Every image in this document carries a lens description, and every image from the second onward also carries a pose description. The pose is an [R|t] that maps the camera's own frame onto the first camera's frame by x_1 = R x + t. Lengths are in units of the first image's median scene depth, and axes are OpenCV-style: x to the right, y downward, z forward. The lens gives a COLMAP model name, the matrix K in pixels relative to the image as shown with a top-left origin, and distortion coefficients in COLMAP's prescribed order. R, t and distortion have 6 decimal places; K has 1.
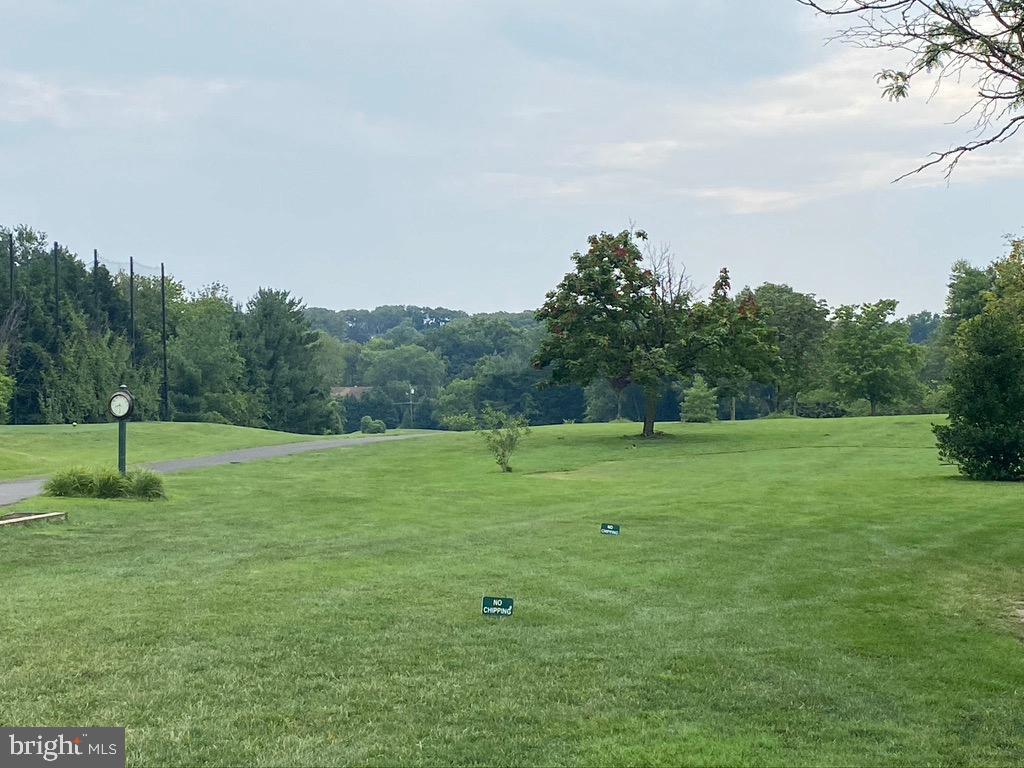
lens RADIAL K [[1855.8, 0, 512.0], [0, 1855.8, 384.0], [0, 0, 1]] dist [0.036877, 0.076459]
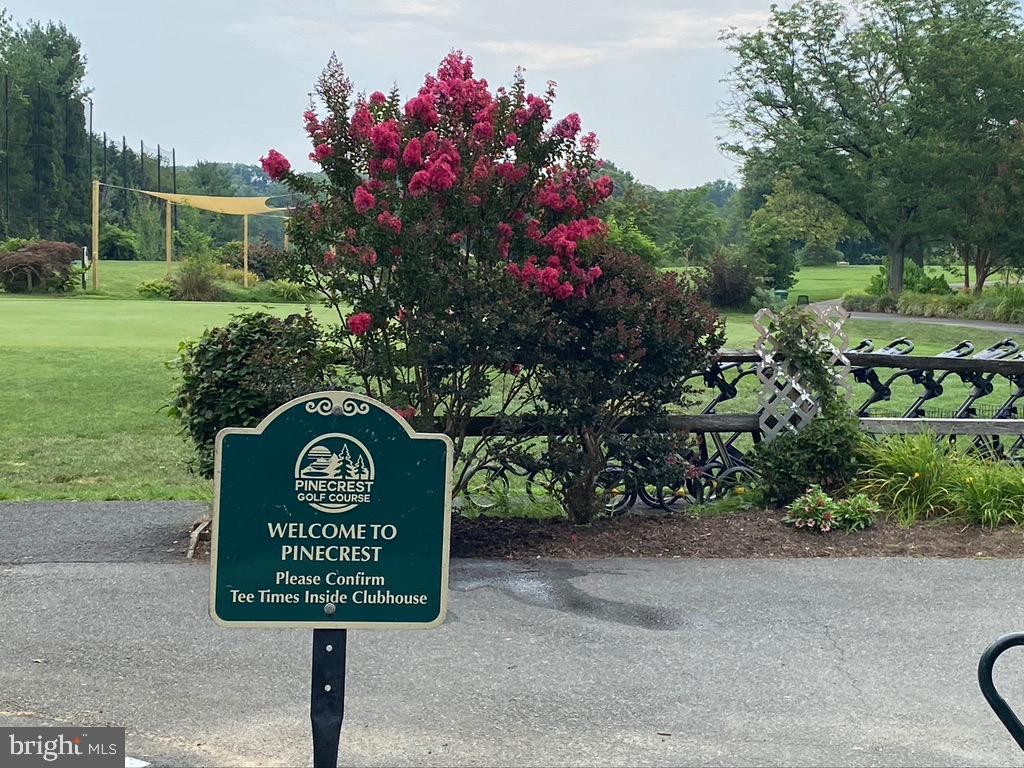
lens RADIAL K [[1881.7, 0, 512.0], [0, 1881.7, 384.0], [0, 0, 1]] dist [0.531657, 0.043526]
pose [[0.993518, 0.004949, 0.113564, -0.104421], [-0.013421, 0.997171, 0.073965, -0.000447], [-0.112877, -0.075010, 0.990774, -0.426611]]
